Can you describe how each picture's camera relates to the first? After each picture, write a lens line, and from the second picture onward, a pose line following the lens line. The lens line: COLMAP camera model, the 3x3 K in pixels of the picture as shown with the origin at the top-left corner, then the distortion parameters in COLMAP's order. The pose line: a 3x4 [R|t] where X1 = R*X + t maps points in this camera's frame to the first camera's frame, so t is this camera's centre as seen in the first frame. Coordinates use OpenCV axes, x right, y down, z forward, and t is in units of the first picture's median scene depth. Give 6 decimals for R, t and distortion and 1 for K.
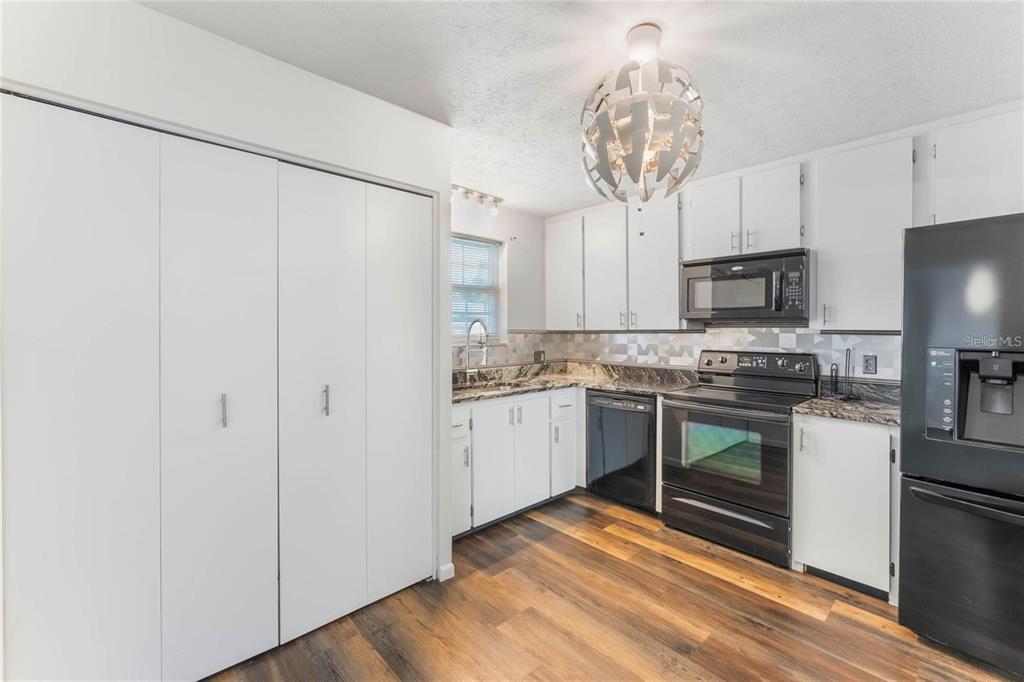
lens RADIAL K [[427.9, 0, 514.2], [0, 427.9, 334.0], [0, 0, 1]] dist [0.000038, -0.000165]
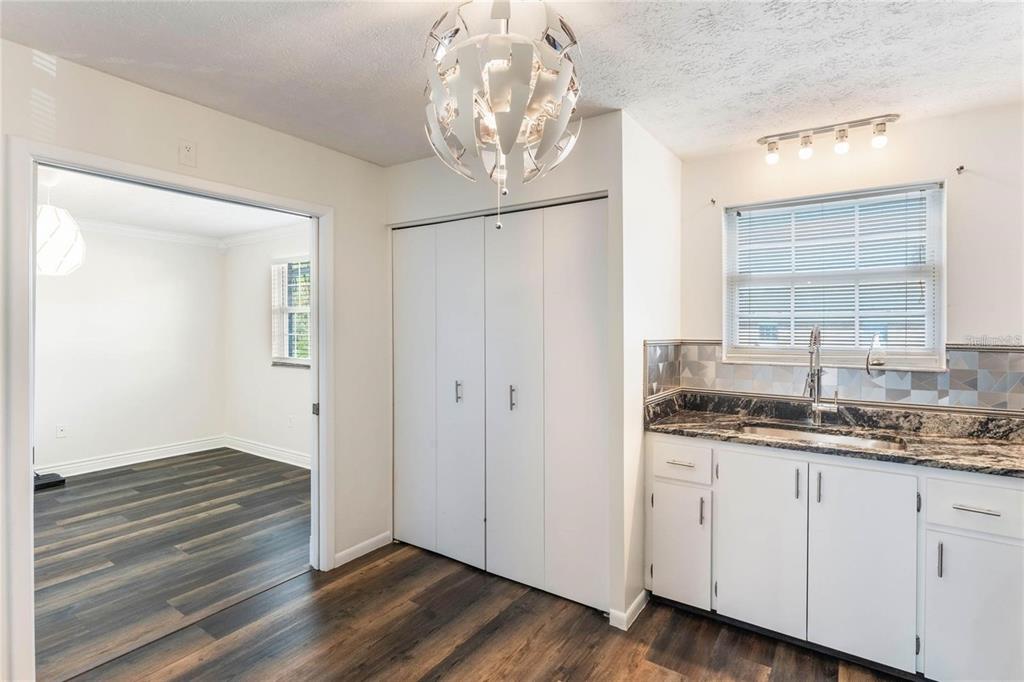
lens RADIAL K [[497.7, 0, 517.4], [0, 497.7, 330.7], [0, 0, 1]] dist [-0.012136, 0.000939]
pose [[0.227119, 0.010874, -0.973806, 0.519148], [-0.014705, 0.999862, 0.007736, -0.025893], [0.973756, 0.012563, 0.227247, 0.376363]]
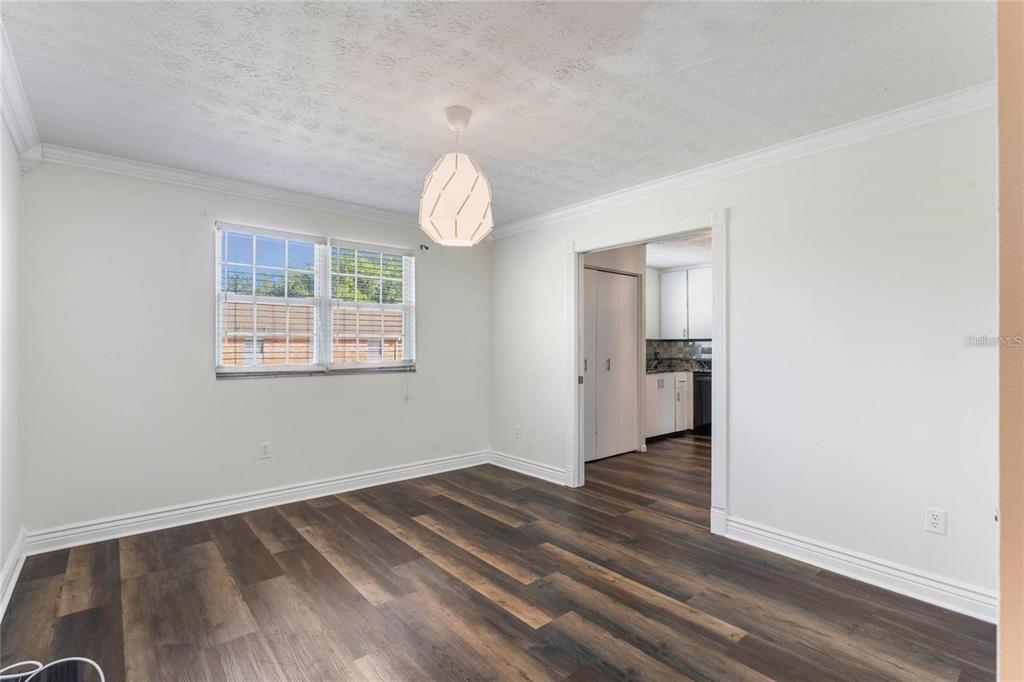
lens RADIAL K [[471.5, 0, 504.7], [0, 471.5, 339.4], [0, 0, 1]] dist [-0.005866, -0.000278]
pose [[0.997517, -0.002684, -0.070374, -0.463632], [0.001065, 0.999734, -0.023043, 0.038361], [0.070417, 0.022911, 0.997255, -0.967039]]
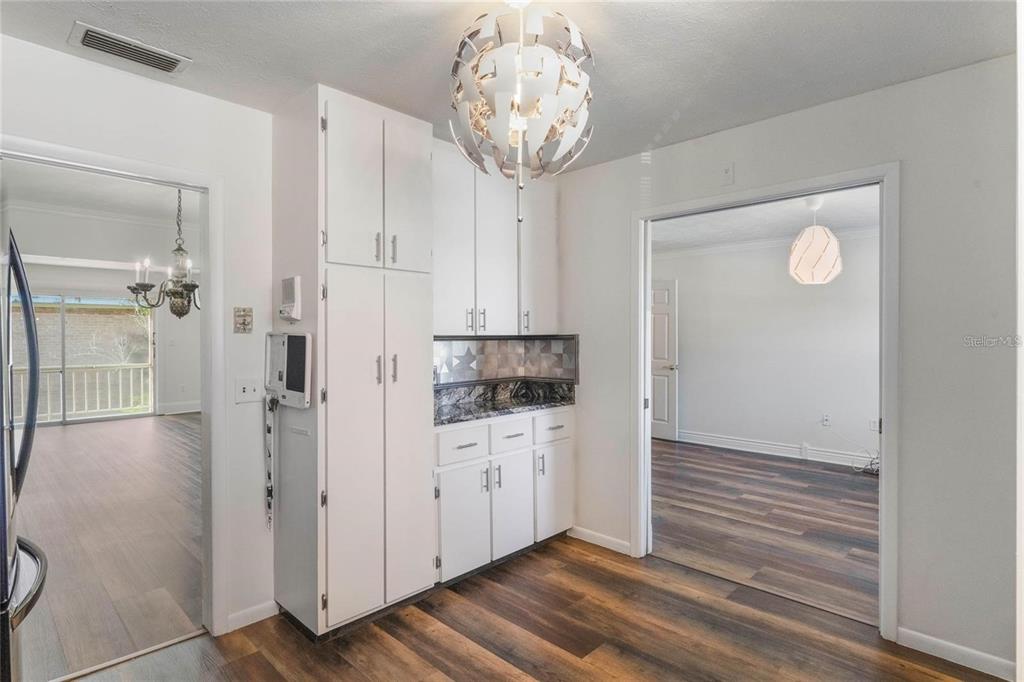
lens RADIAL K [[538.5, 0, 516.6], [0, 538.5, 335.5], [0, 0, 1]] dist [0.004027, -0.000090]
pose [[-0.998509, -0.000521, -0.054588, 0.166398], [-0.001421, 0.999864, 0.016450, -0.019855], [0.054572, 0.016503, -0.998373, 0.927461]]
